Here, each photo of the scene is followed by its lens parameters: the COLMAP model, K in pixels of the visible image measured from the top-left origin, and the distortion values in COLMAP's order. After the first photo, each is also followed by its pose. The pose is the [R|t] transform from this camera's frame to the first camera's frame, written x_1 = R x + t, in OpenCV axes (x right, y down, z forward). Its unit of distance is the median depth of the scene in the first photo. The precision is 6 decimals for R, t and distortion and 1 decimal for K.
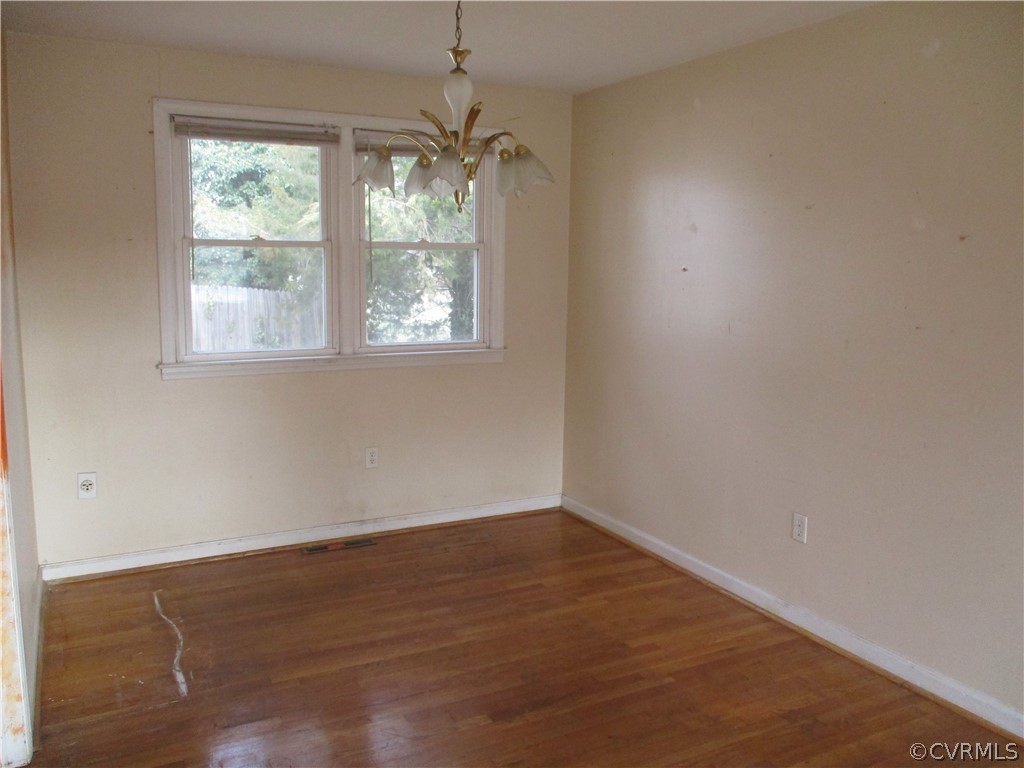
lens RADIAL K [[849.8, 0, 512.0], [0, 849.8, 384.0], [0, 0, 1]] dist [-0.003535, 0.007284]
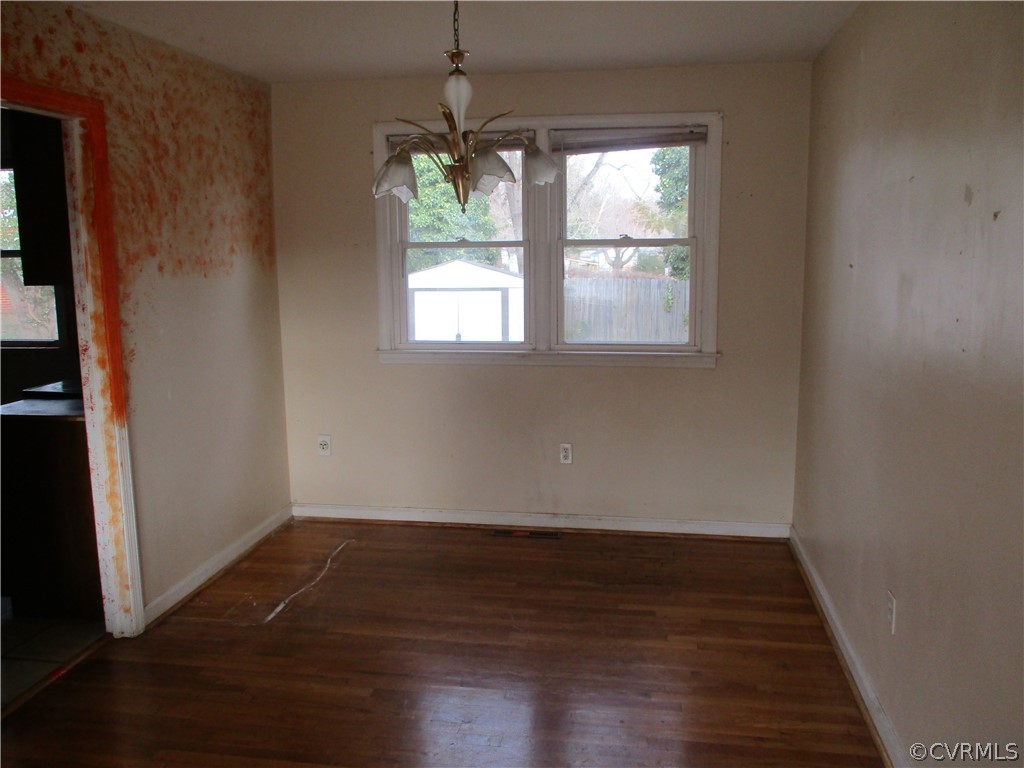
lens RADIAL K [[849.8, 0, 512.0], [0, 849.8, 384.0], [0, 0, 1]] dist [-0.003535, 0.007284]
pose [[0.796244, 0.076036, -0.600179, 0.421844], [-0.071211, 0.996953, 0.031829, -0.025845], [0.600770, 0.017396, 0.799232, 0.165820]]
